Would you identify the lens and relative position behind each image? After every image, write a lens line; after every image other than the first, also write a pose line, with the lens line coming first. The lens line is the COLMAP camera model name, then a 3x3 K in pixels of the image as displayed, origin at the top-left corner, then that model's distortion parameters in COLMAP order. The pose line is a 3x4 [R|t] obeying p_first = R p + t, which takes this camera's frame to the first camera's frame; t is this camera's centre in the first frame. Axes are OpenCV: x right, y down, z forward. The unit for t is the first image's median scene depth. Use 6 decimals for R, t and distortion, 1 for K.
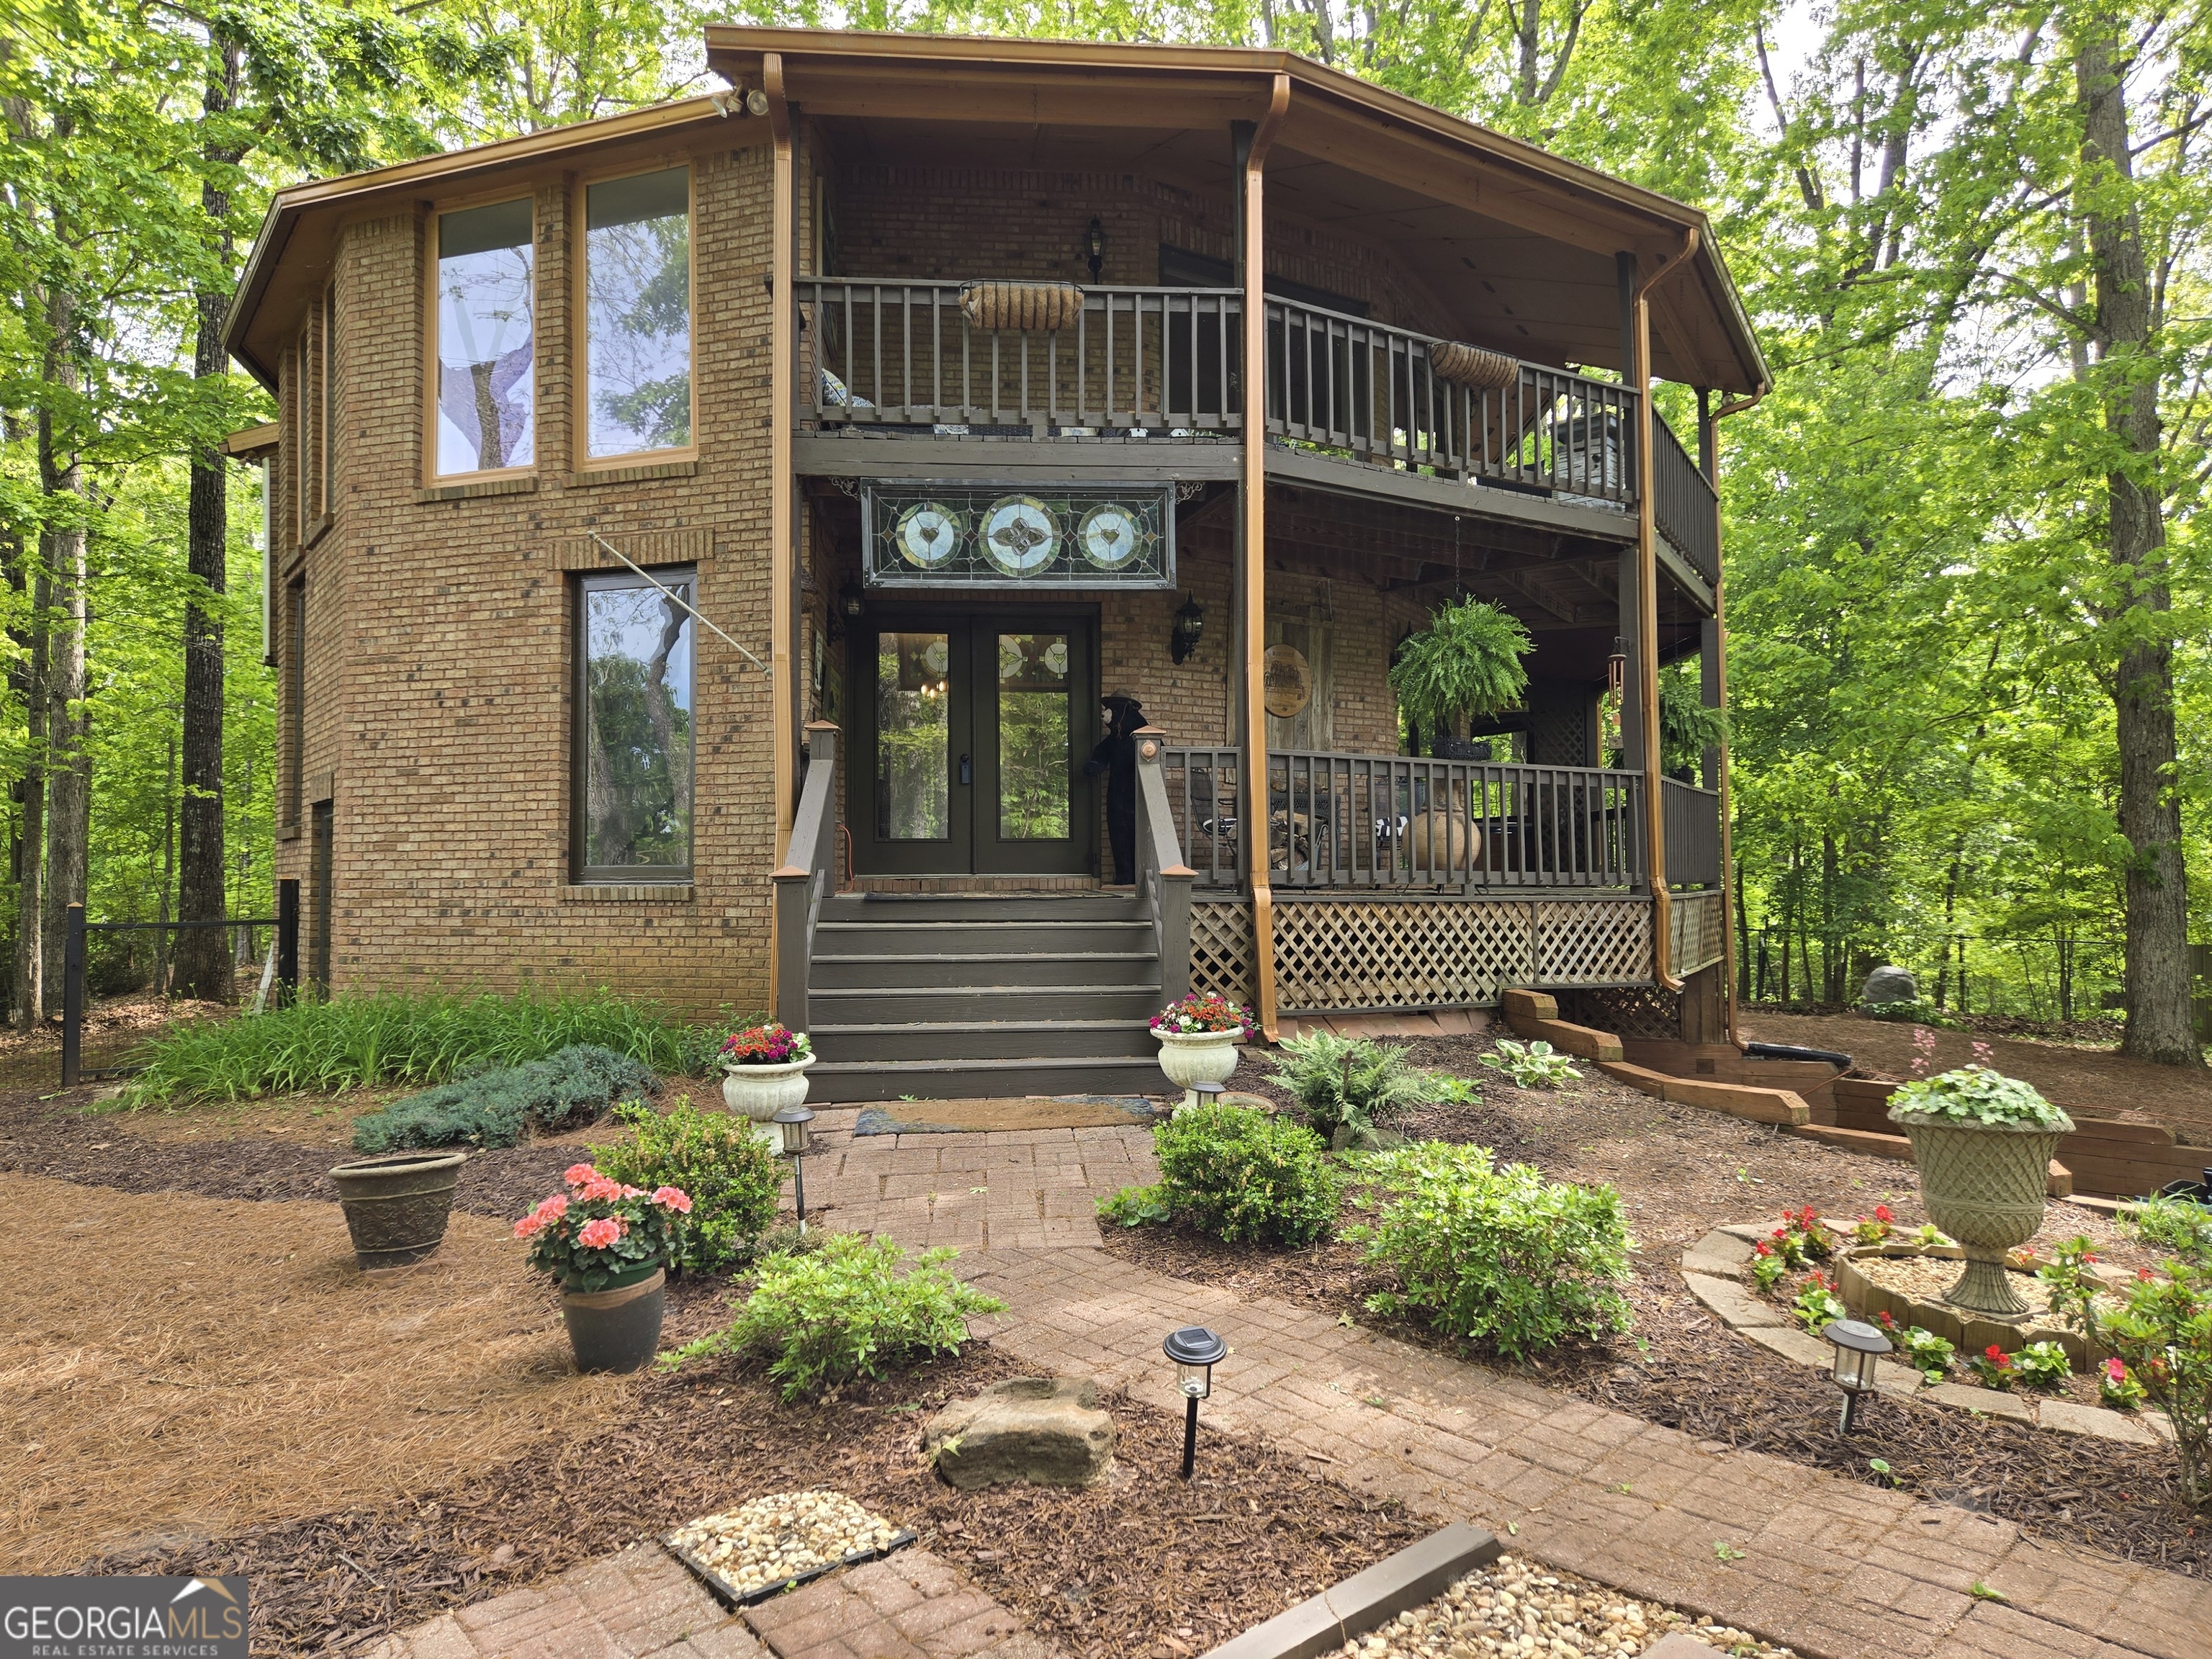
lens RADIAL K [[1578.5, 0, 1106.0], [0, 1578.5, 829.5], [0, 0, 1]] dist [0.099588, -0.105298]
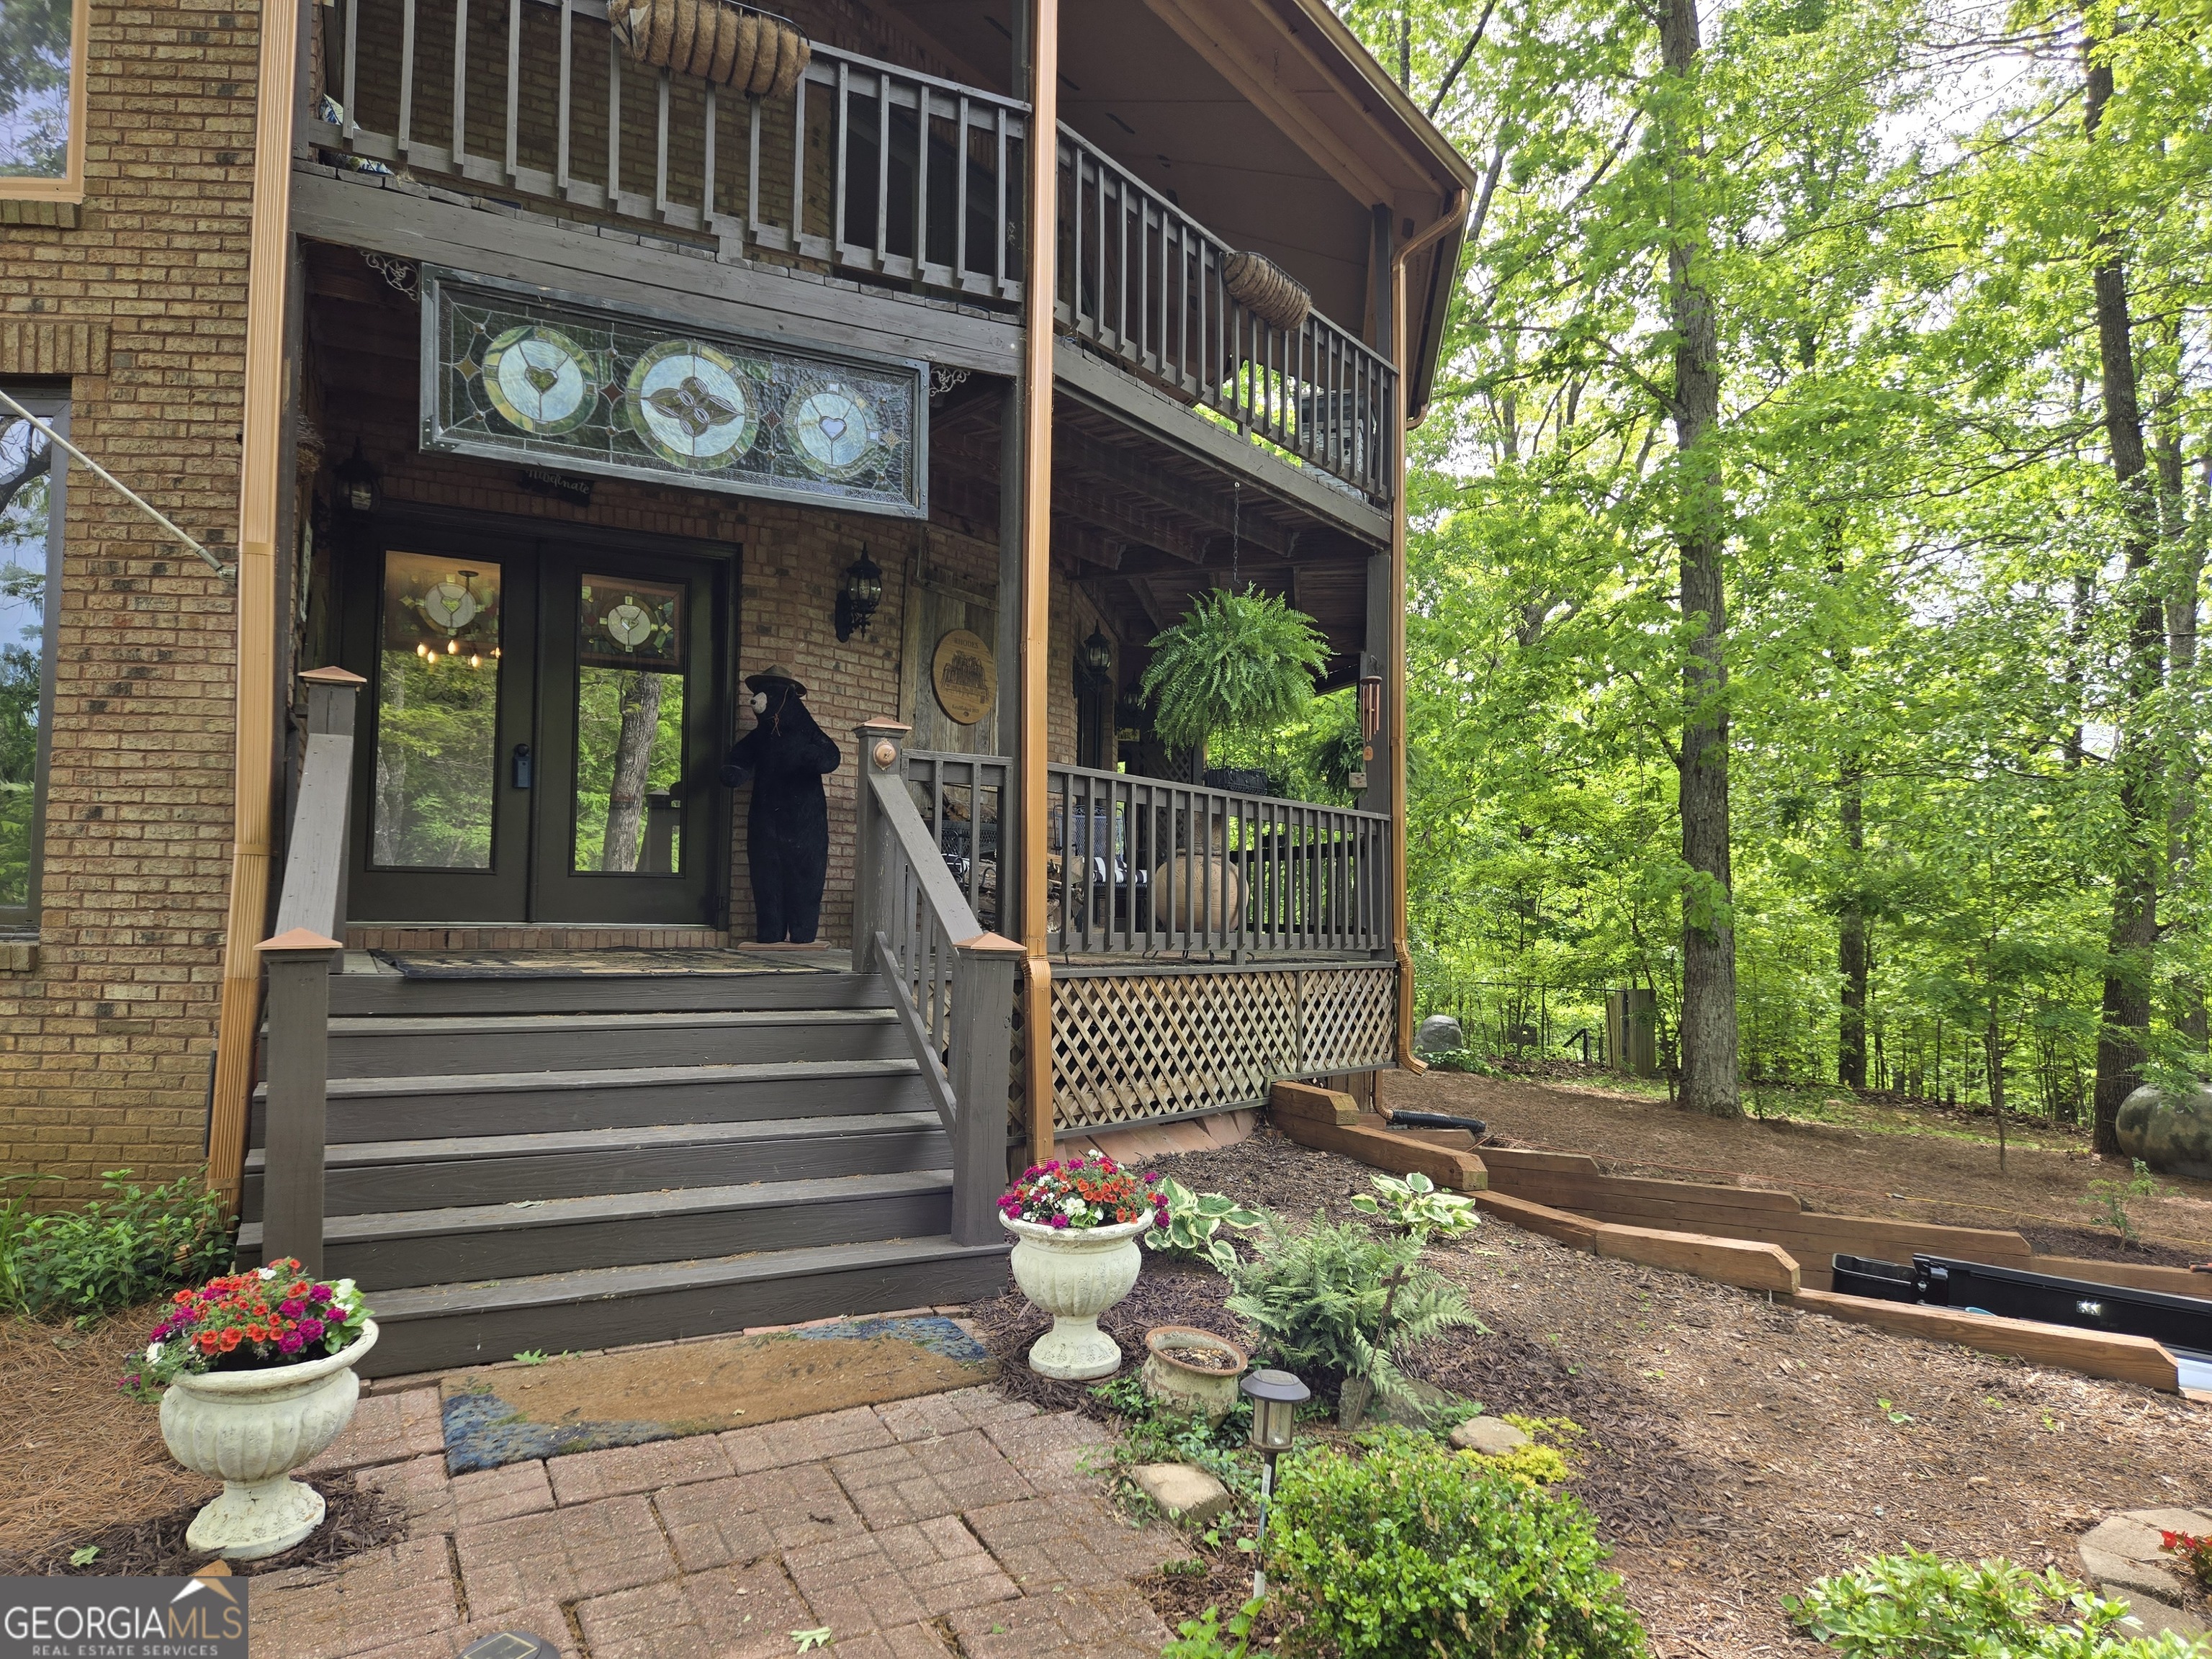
lens RADIAL K [[1471.5, 0, 1098.5], [0, 1471.5, 842.9], [0, 0, 1]] dist [0.095623, -0.083334]
pose [[0.920445, 0.036978, 0.389120, -0.130331], [-0.034169, 0.999316, -0.014139, -0.006122], [-0.389377, -0.000281, 0.921078, 0.379496]]
